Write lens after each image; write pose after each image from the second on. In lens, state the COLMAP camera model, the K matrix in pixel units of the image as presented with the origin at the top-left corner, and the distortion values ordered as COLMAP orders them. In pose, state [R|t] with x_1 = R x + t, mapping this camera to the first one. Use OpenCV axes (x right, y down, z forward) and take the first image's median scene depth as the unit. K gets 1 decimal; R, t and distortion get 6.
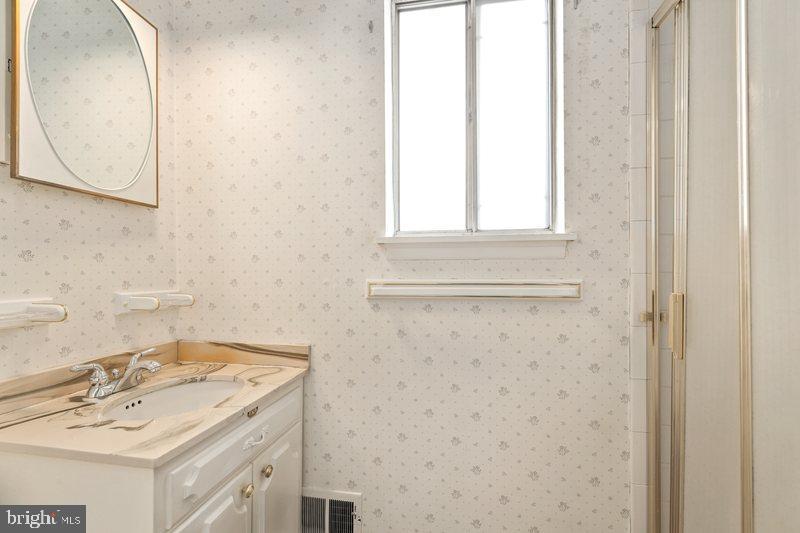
lens RADIAL K [[368.1, 0, 398.7], [0, 368.1, 266.8], [0, 0, 1]] dist [0.001052, 0.000155]
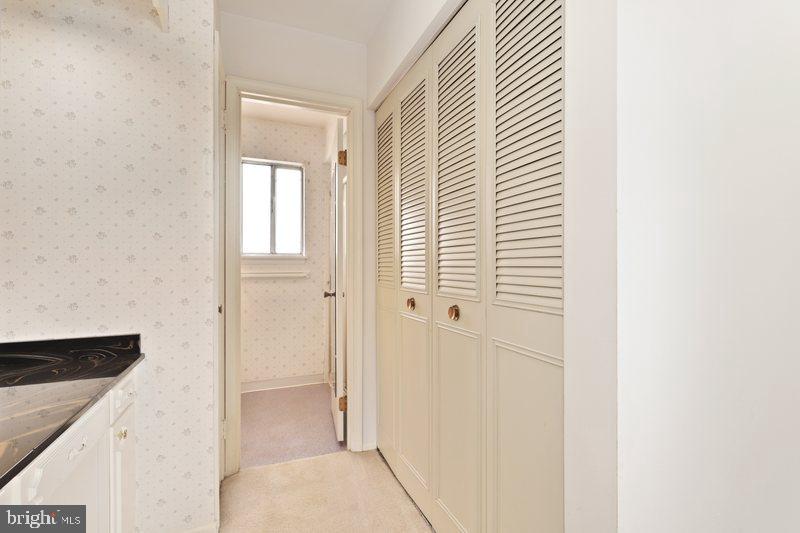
lens RADIAL K [[374.6, 0, 401.2], [0, 374.6, 263.0], [0, 0, 1]] dist [0.000836, -0.000172]
pose [[0.858079, 0.002254, 0.513512, -0.412850], [-0.003510, 0.999993, 0.001476, -0.039132], [-0.513505, -0.003069, 0.858081, -1.872240]]
